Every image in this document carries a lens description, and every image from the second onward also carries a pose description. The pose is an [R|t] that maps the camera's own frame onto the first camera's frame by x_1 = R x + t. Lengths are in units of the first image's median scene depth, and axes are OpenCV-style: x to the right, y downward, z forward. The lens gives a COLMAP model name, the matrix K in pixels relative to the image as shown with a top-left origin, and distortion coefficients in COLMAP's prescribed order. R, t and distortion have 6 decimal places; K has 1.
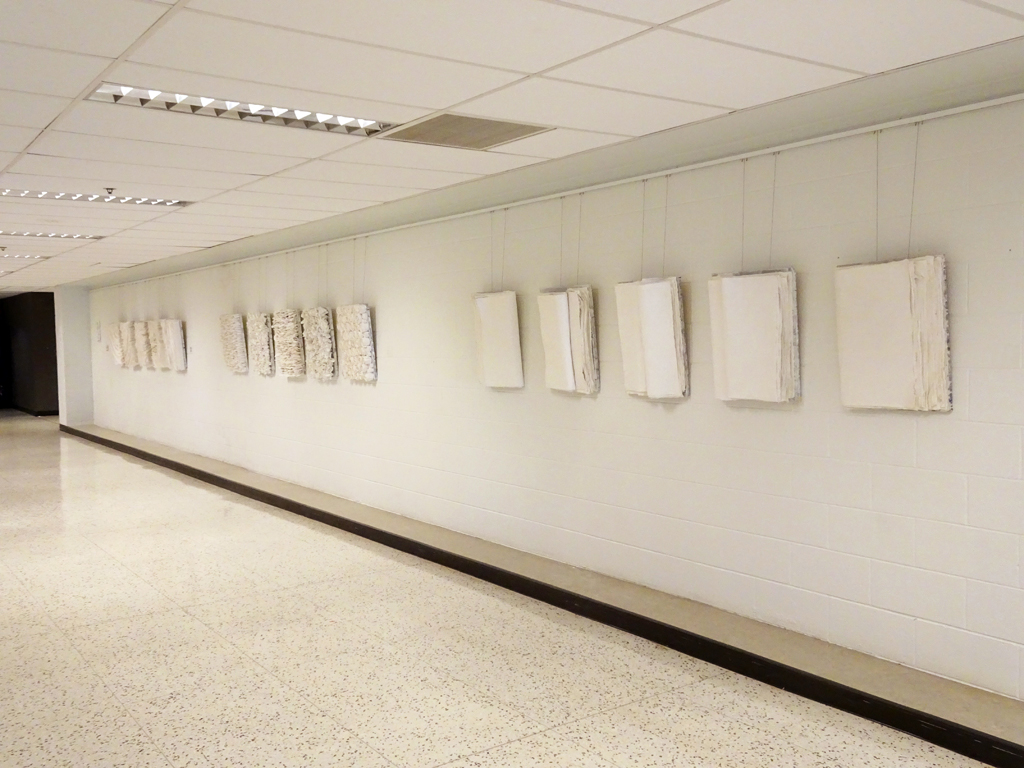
lens RADIAL K [[987.2, 0, 512.0], [0, 987.2, 384.0], [0, 0, 1]] dist [0.020914, 0.018447]
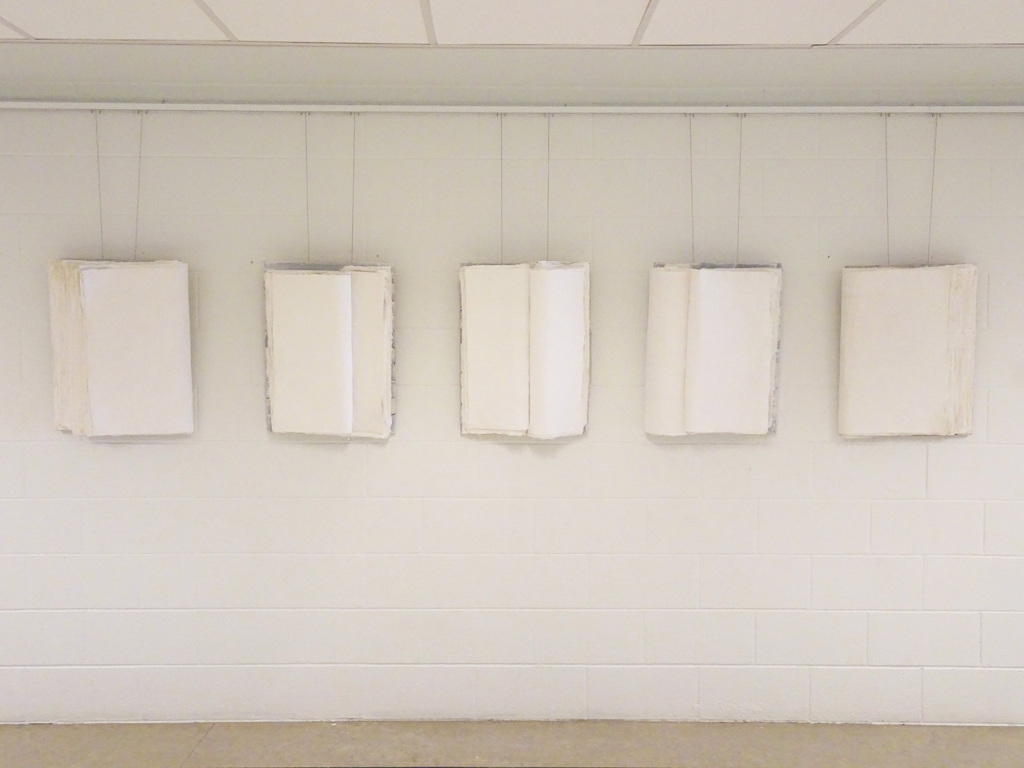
lens RADIAL K [[987.2, 0, 512.0], [0, 987.2, 384.0], [0, 0, 1]] dist [0.020914, 0.018447]
pose [[0.565504, -0.017749, 0.824555, -0.449832], [0.028483, 0.999592, 0.001982, -0.026470], [-0.824254, 0.022365, 0.565779, 0.665775]]
